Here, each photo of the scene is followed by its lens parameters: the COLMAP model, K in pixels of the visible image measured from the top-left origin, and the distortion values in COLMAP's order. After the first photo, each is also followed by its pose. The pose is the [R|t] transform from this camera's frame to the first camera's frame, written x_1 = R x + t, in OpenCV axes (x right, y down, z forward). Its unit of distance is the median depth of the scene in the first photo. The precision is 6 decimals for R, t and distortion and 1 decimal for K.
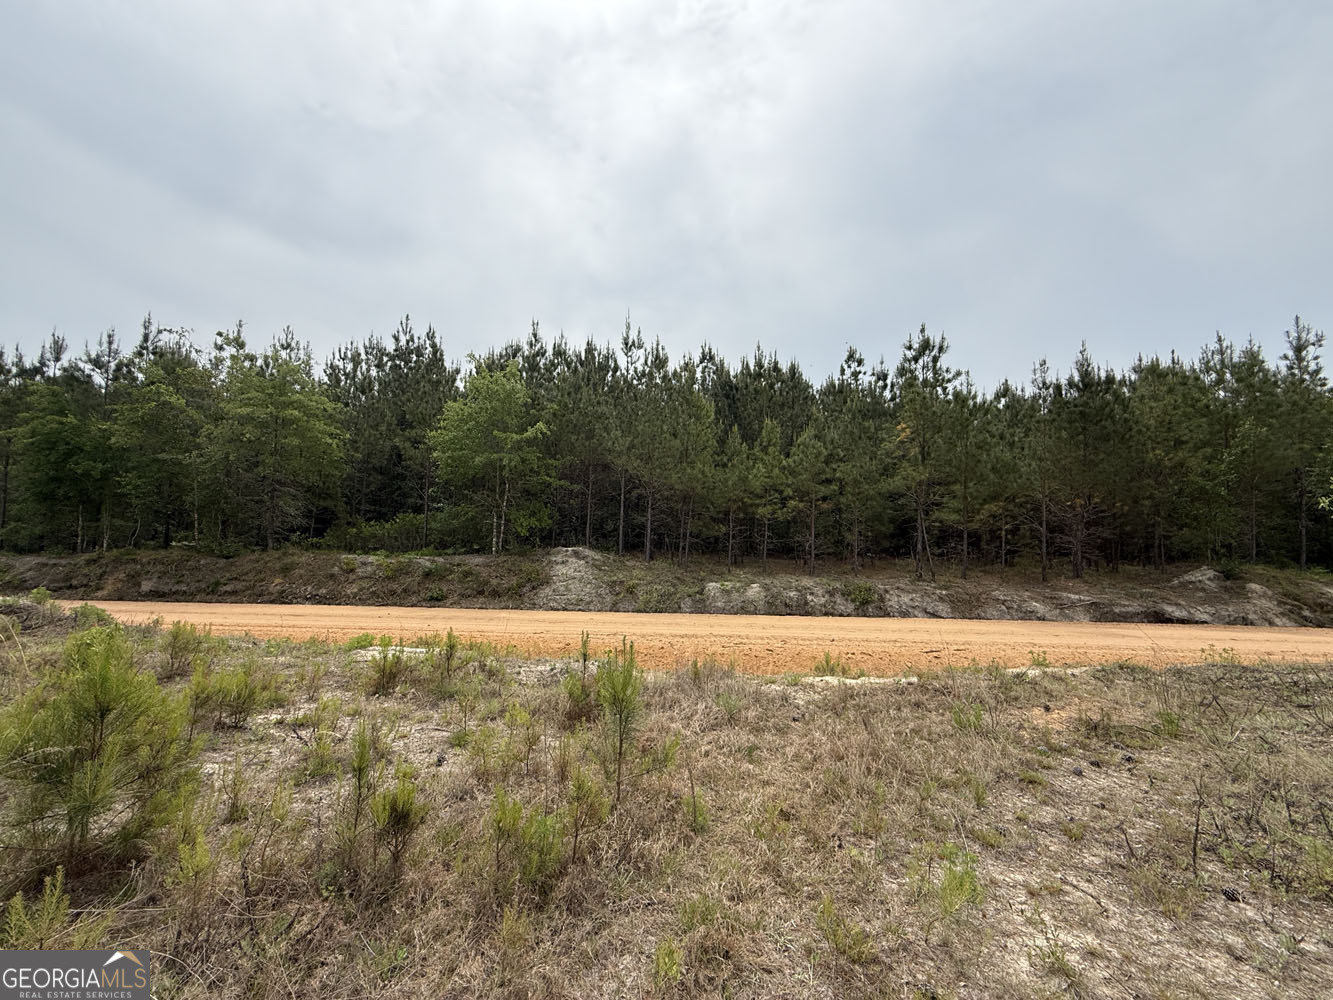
lens RADIAL K [[544.9, 0, 666.5], [0, 544.9, 500.0], [0, 0, 1]] dist [0.012877, -0.000017]
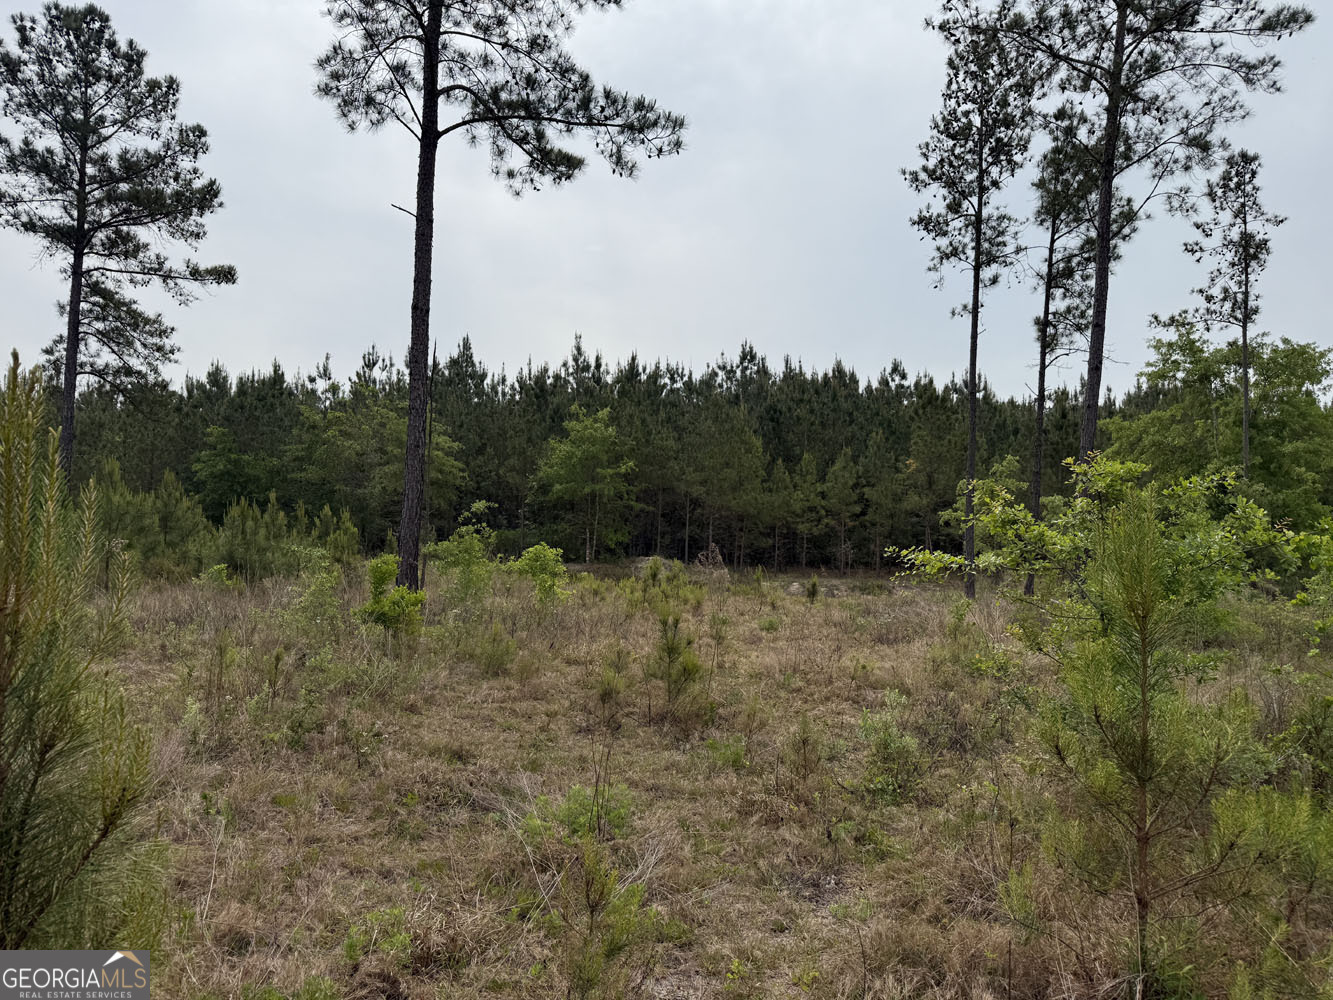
lens RADIAL K [[934.0, 0, 666.5], [0, 934.0, 500.0], [0, 0, 1]] dist [0.185866, -0.387283]
pose [[0.999941, -0.004340, 0.009933, -0.155701], [0.004265, 0.999963, 0.007530, -0.060282], [-0.009965, -0.007487, 0.999922, -1.148817]]
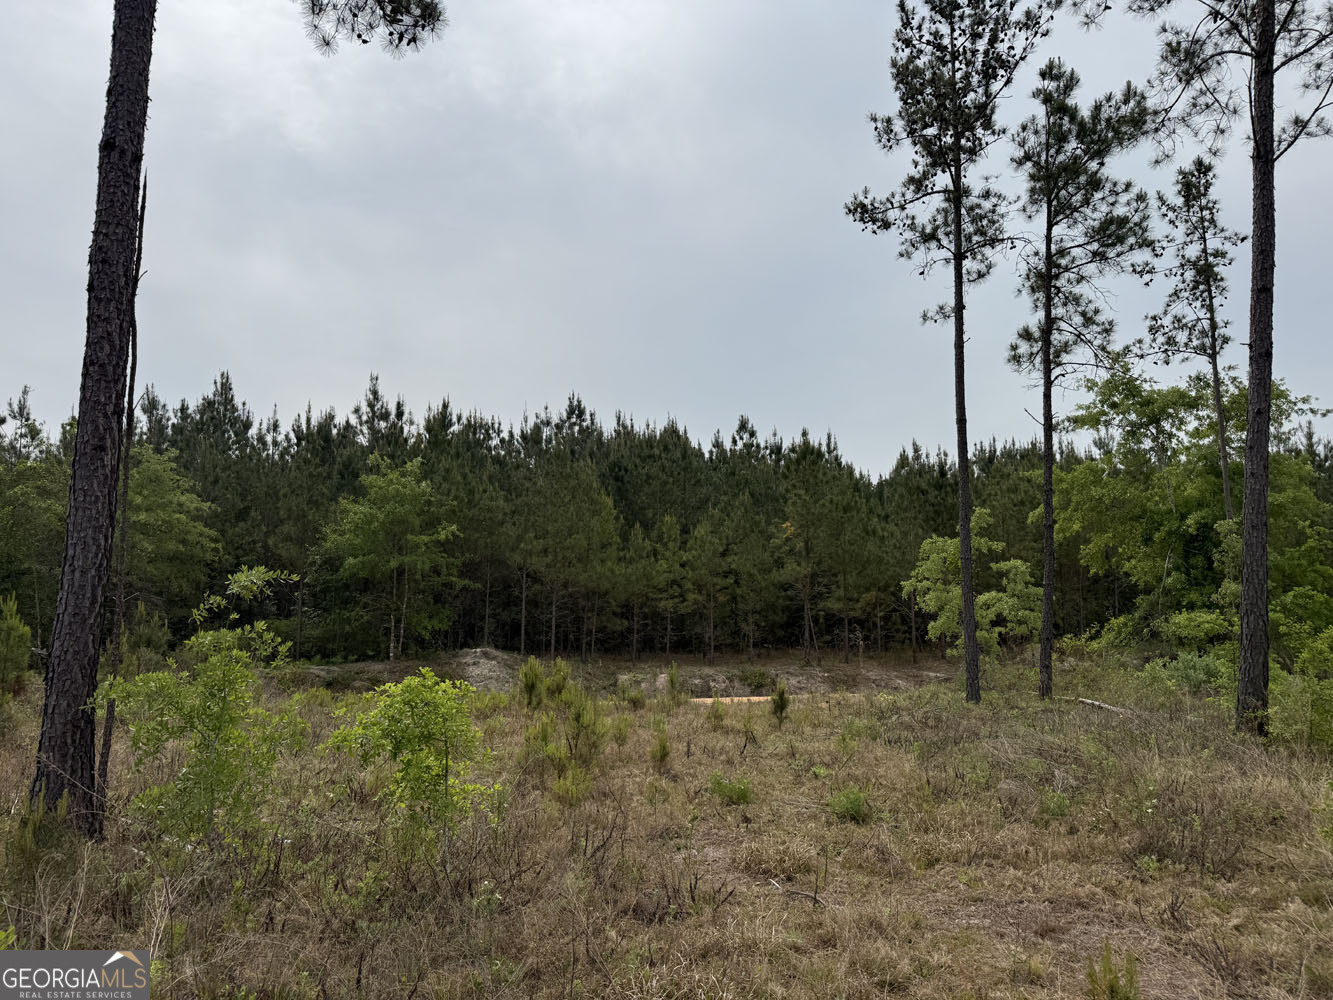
lens RADIAL K [[934.0, 0, 666.5], [0, 934.0, 500.0], [0, 0, 1]] dist [0.185866, -0.387283]
pose [[0.972199, -0.002065, 0.234148, -0.236564], [0.019231, 0.997287, -0.071052, -0.051966], [-0.233366, 0.073580, 0.969601, -0.740643]]
